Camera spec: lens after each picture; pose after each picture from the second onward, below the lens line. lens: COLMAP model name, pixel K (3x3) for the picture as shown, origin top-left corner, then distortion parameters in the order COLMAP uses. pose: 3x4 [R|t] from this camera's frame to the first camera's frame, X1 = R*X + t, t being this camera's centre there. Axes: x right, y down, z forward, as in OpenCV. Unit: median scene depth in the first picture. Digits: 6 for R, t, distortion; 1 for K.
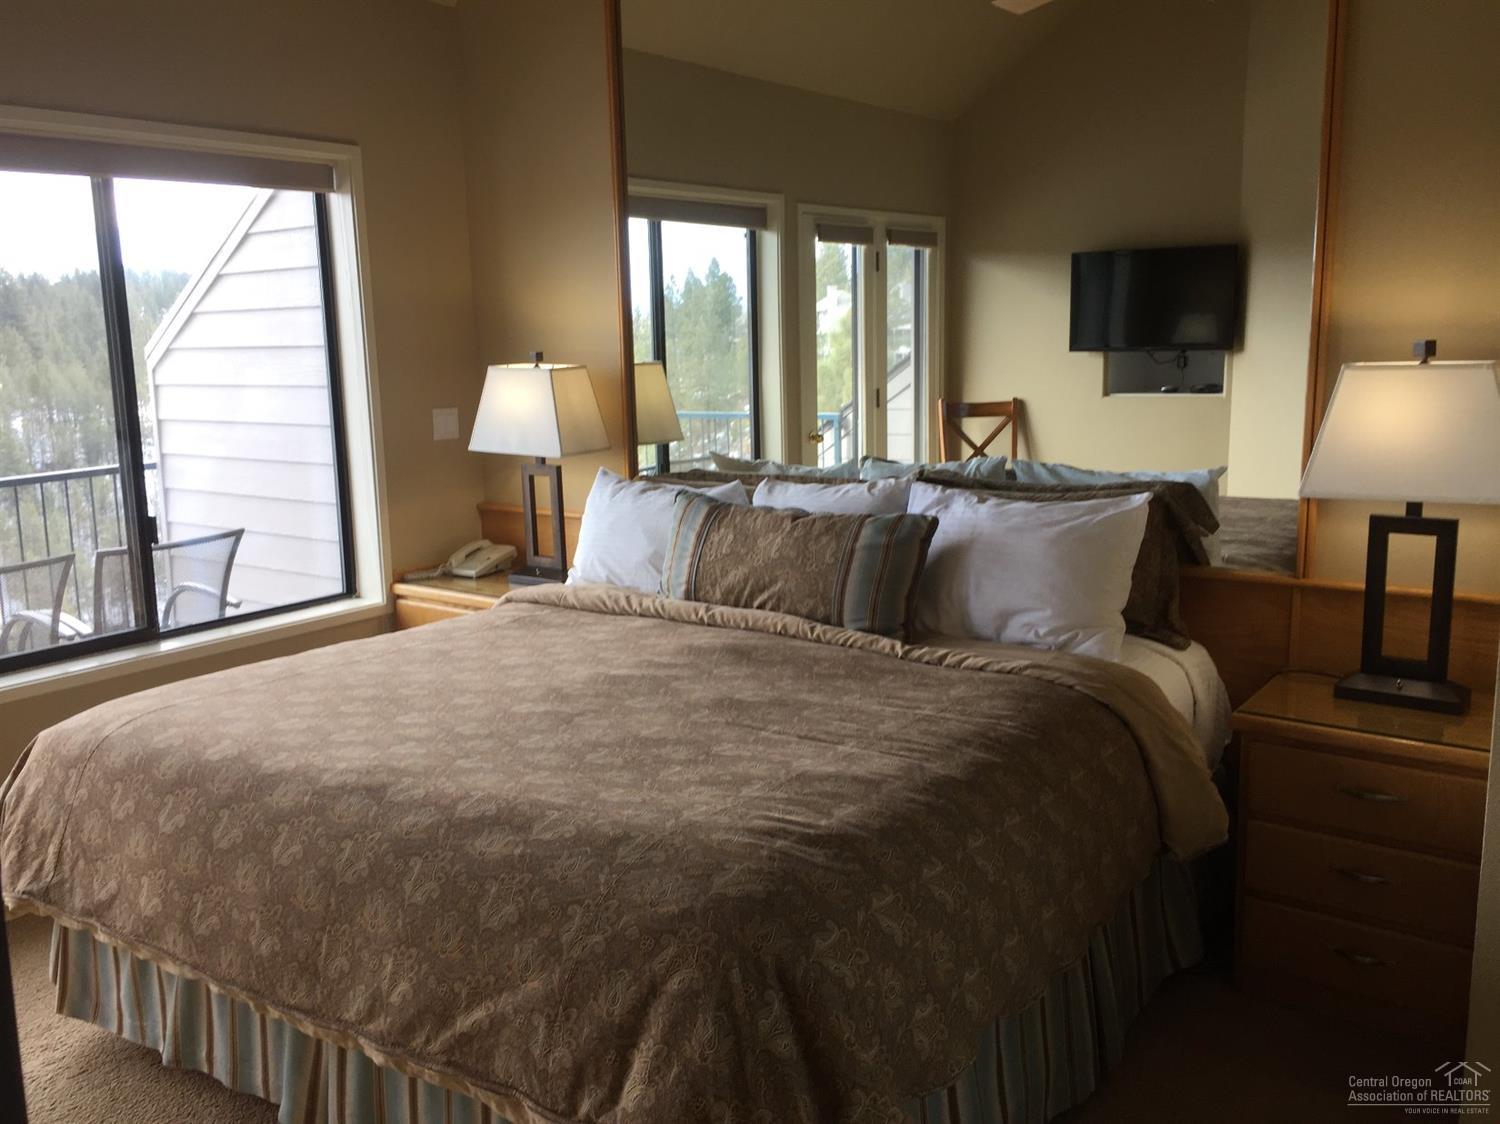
lens RADIAL K [[1268.9, 0, 797.1], [0, 1268.9, 515.2], [0, 0, 1]] dist [0.061252, -0.081514]
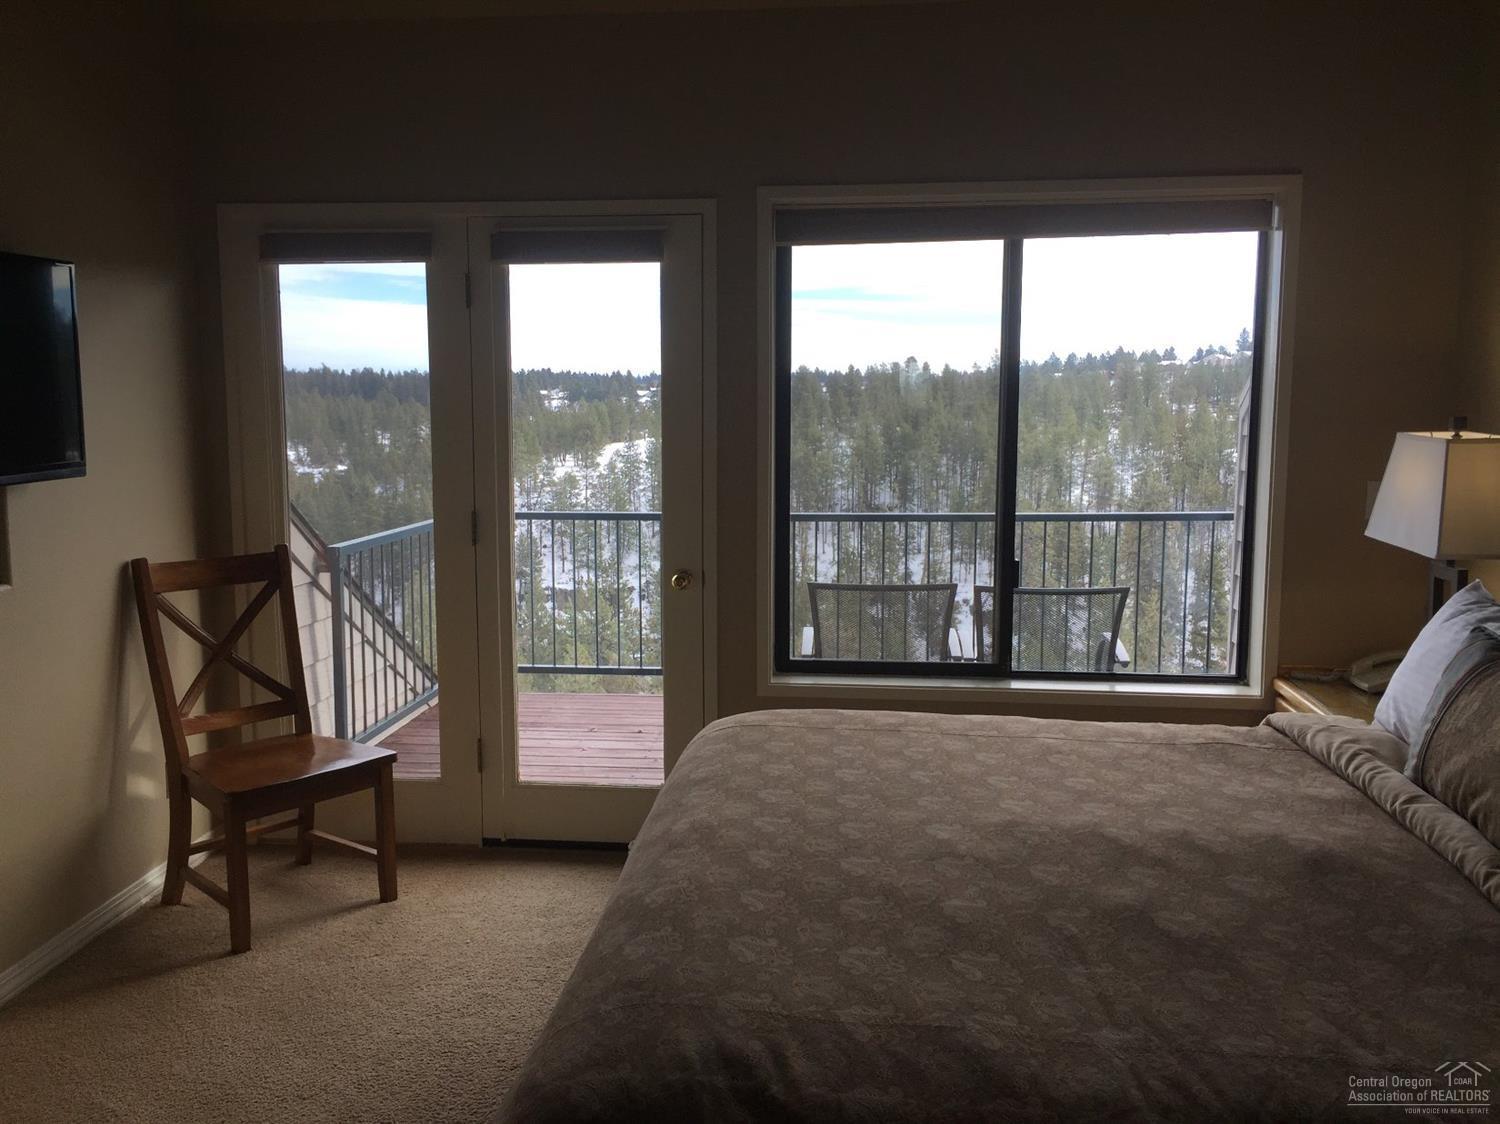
lens RADIAL K [[1268.9, 0, 754.3], [0, 1268.9, 549.2], [0, 0, 1]] dist [0.061252, -0.081514]
pose [[0.487969, 0.127447, -0.863507, 0.420548], [-0.137557, 0.988149, 0.068109, -0.072550], [0.861954, 0.085546, 0.499717, 0.427090]]
